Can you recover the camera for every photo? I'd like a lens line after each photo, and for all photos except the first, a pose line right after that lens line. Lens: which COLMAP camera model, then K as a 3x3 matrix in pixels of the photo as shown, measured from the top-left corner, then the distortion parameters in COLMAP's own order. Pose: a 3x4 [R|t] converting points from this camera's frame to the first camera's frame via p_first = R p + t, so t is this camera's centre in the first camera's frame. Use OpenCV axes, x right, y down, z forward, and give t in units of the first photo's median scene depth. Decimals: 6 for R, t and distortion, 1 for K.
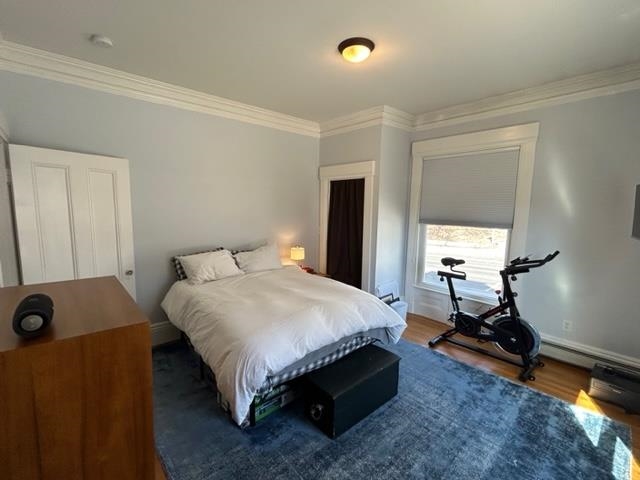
lens RADIAL K [[290.1, 0, 319.6], [0, 290.1, 239.5], [0, 0, 1]] dist [-0.005220, -0.000237]
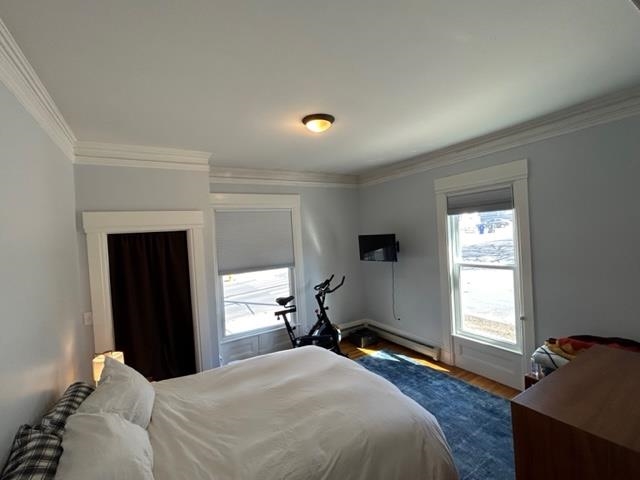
lens RADIAL K [[290.1, 0, 319.0], [0, 290.1, 240.3], [0, 0, 1]] dist [-0.005220, -0.000237]
pose [[0.193408, -0.043043, 0.980174, -0.672194], [0.181444, 0.983374, 0.007381, -0.149254], [-0.964195, 0.176419, 0.198002, 0.582109]]
